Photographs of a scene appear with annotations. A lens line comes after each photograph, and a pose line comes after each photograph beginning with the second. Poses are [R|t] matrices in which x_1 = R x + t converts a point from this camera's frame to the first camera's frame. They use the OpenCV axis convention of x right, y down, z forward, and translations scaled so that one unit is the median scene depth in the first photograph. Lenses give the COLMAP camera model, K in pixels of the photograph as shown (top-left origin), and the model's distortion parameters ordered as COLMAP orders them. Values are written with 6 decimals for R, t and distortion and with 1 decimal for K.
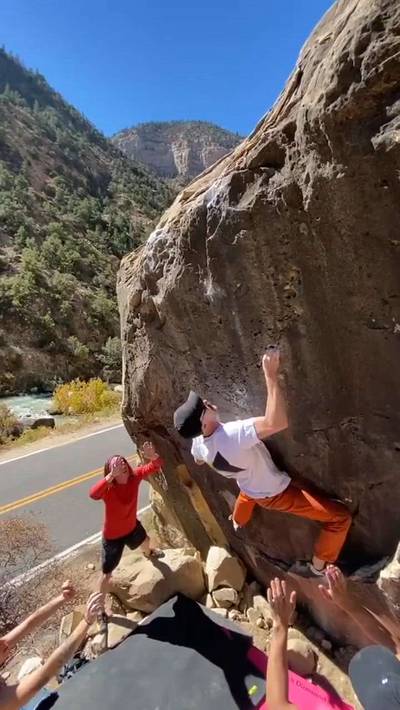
lens RADIAL K [[327.3, 0, 198.6], [0, 327.3, 354.2], [0, 0, 1]] dist [0.008213, -0.010078]
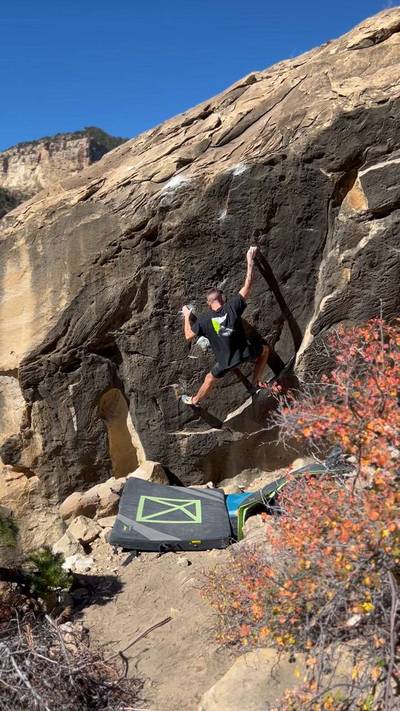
lens RADIAL K [[578.9, 0, 195.1], [0, 578.9, 354.4], [0, 0, 1]] dist [0.084957, -0.096396]
pose [[0.711322, -0.093971, 0.696556, -1.173940], [0.145002, 0.989324, -0.014608, 0.291579], [-0.687746, 0.111393, 0.717354, -0.571638]]
